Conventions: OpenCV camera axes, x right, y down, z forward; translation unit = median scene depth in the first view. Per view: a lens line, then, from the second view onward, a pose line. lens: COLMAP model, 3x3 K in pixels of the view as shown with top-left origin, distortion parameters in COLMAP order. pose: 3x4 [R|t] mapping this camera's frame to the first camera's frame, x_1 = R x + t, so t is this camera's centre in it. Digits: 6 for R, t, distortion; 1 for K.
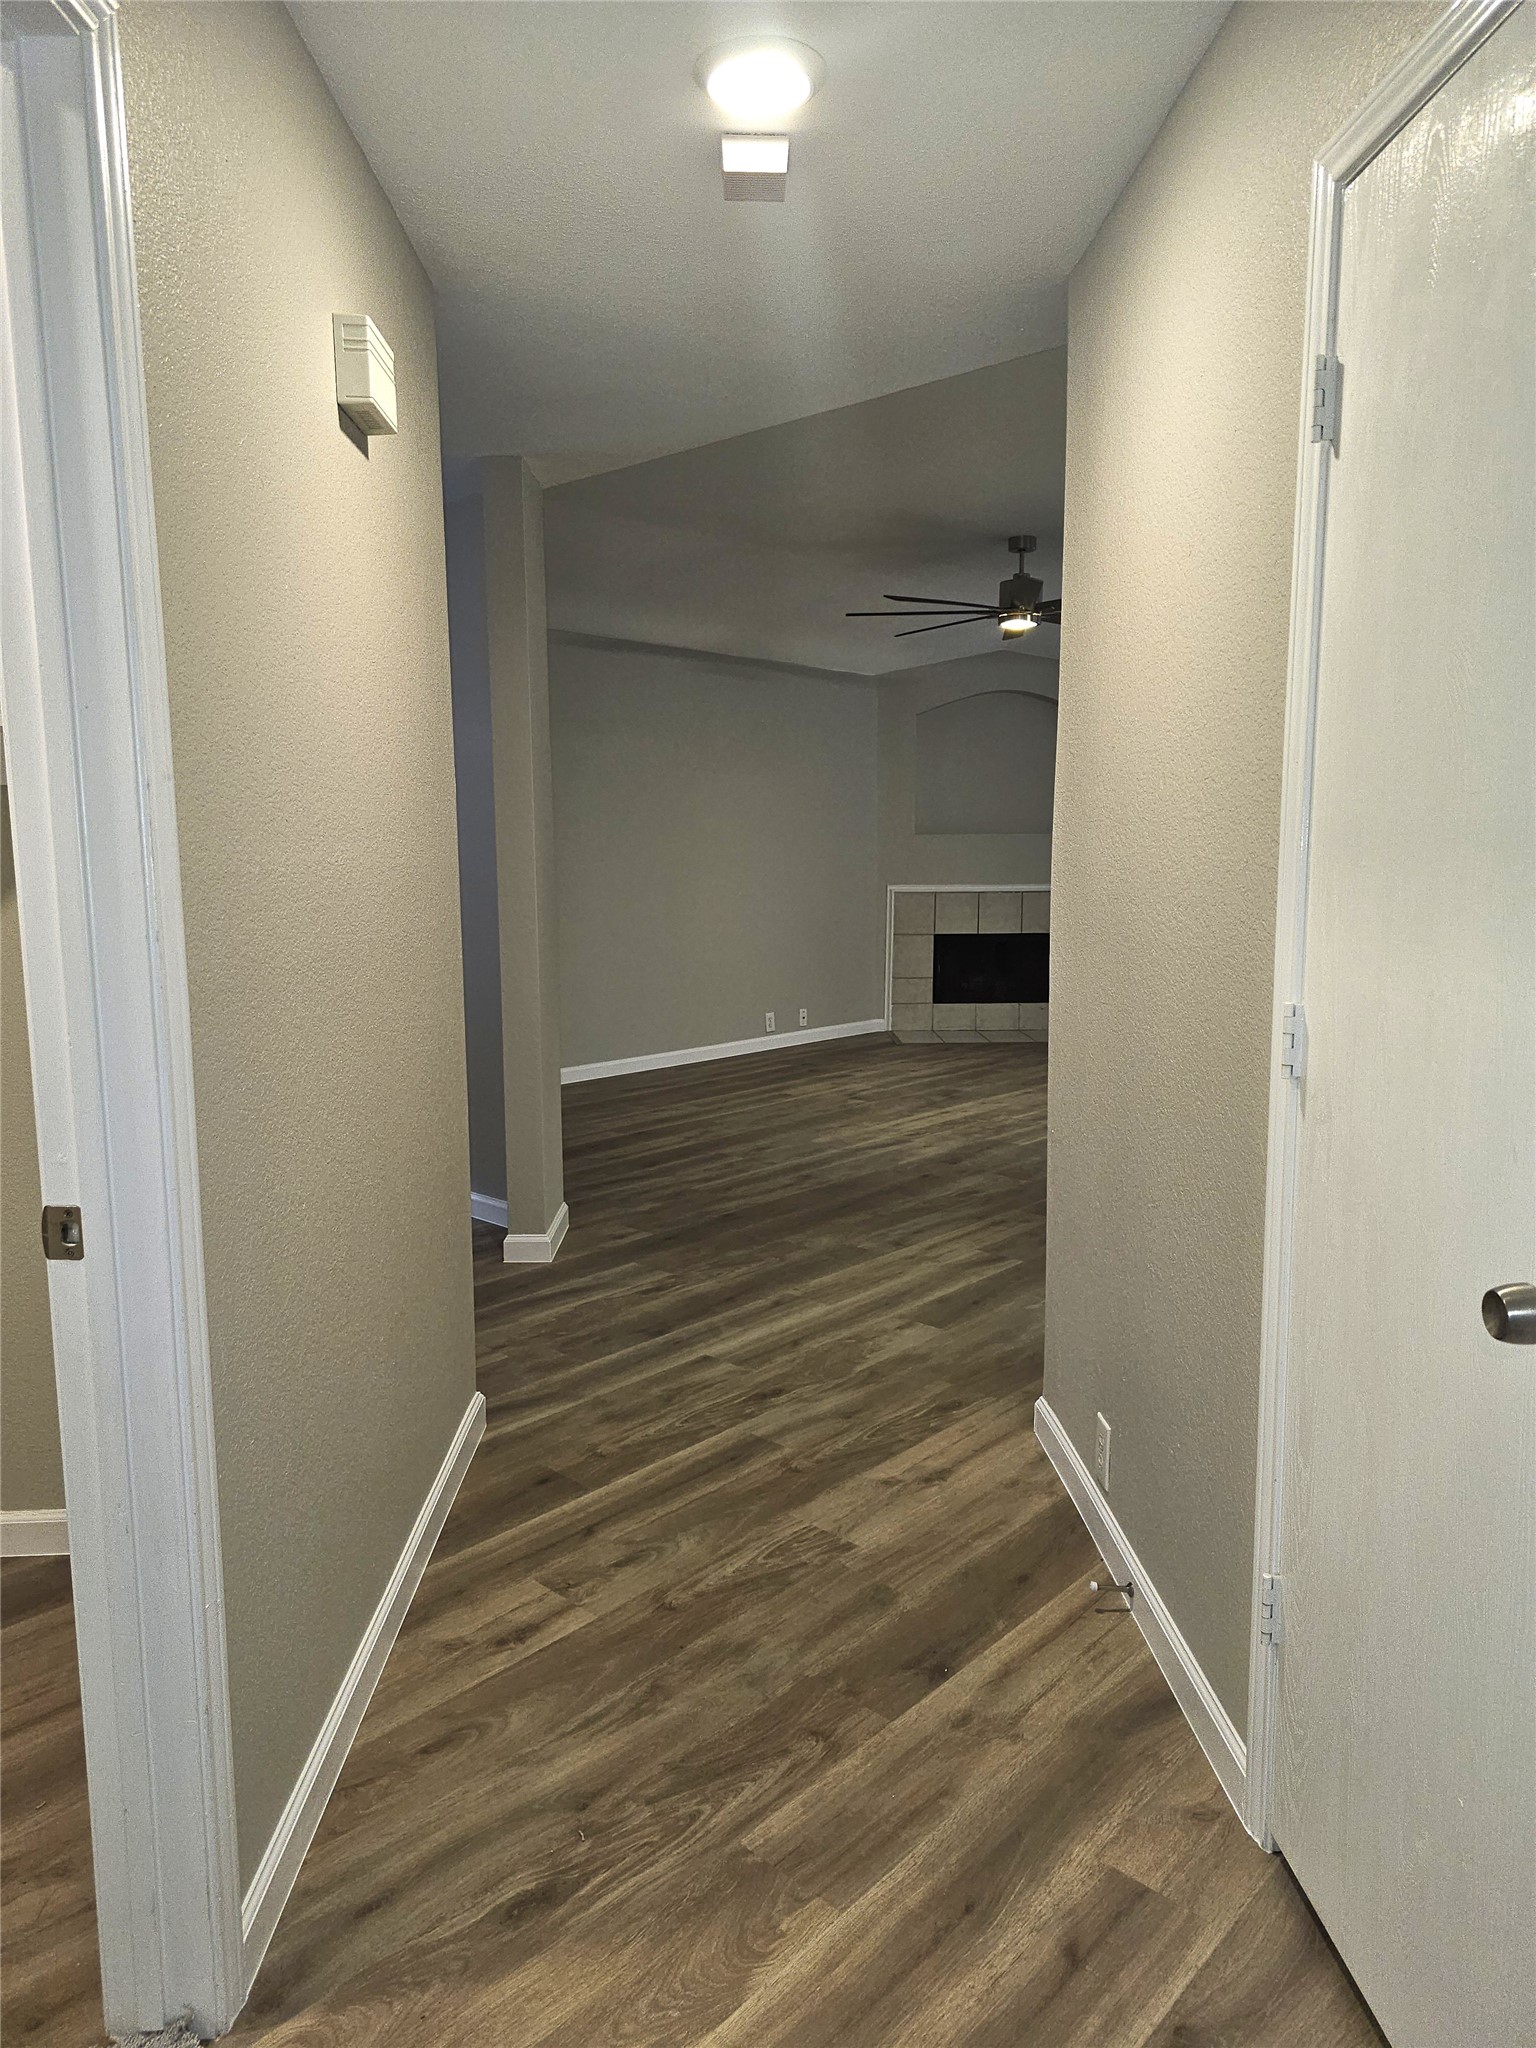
lens RADIAL K [[1367.1, 0, 762.6], [0, 1367.1, 1052.7], [0, 0, 1]] dist [0.071402, -0.061903]
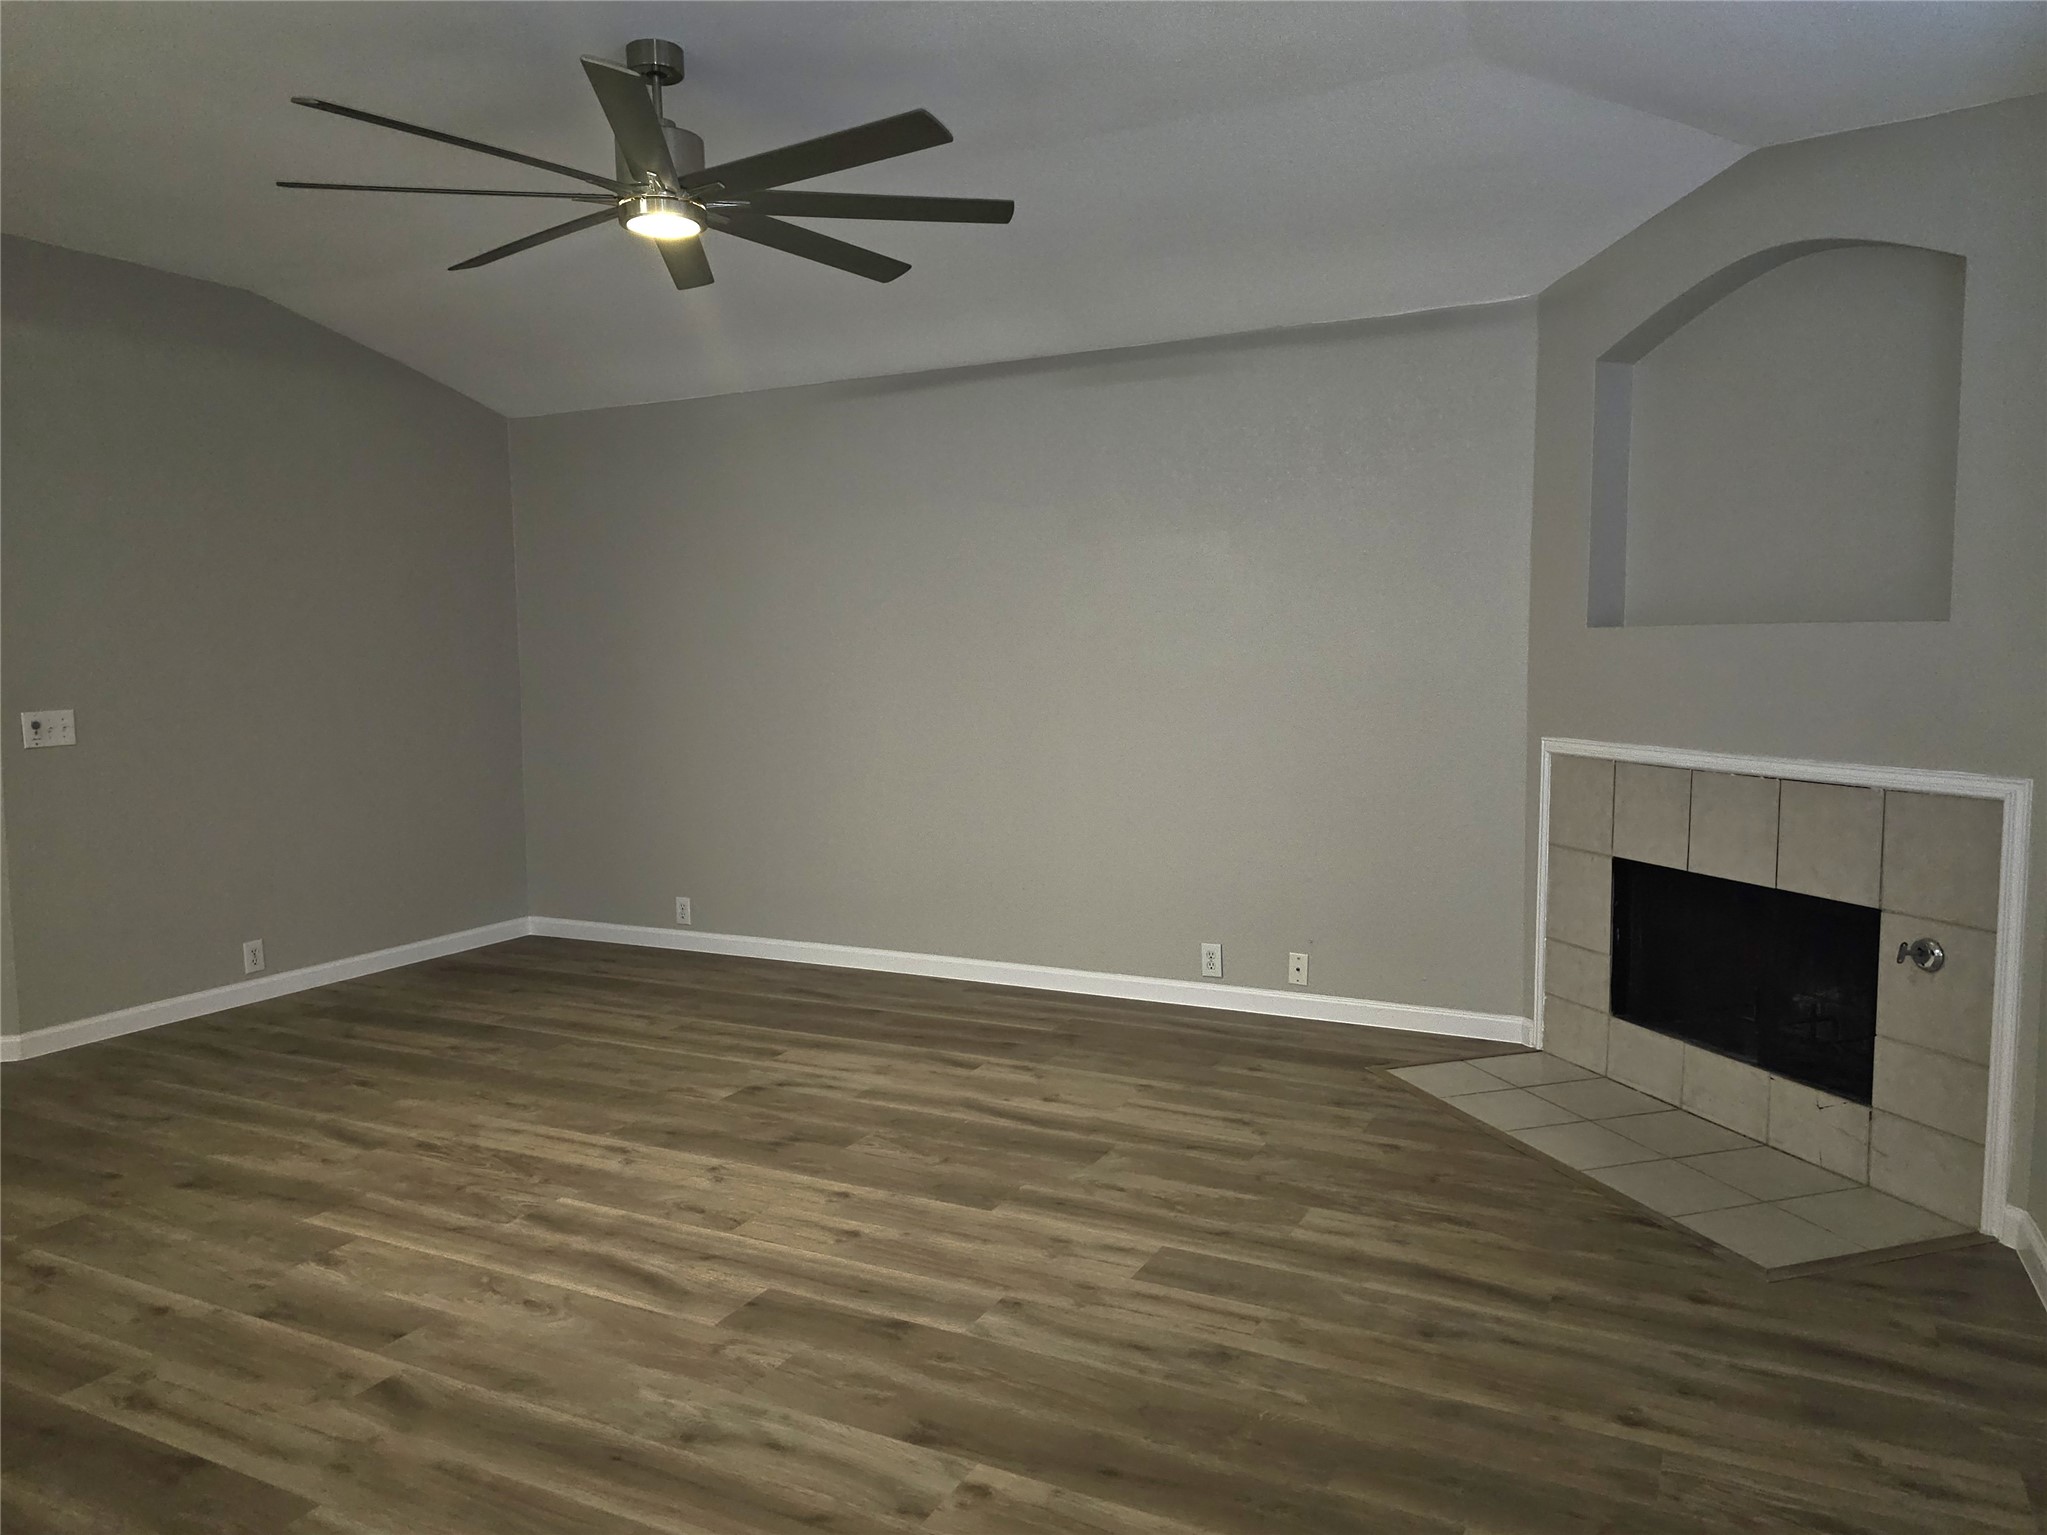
lens RADIAL K [[1394.1, 0, 1023.5], [0, 1394.1, 767.5], [0, 0, 1]] dist [0.050216, -0.058357]
pose [[0.277297, 0.083622, -0.957138, 0.499487], [-0.135377, 0.989667, 0.047243, -0.111014], [0.951199, 0.116474, 0.285752, 0.697012]]
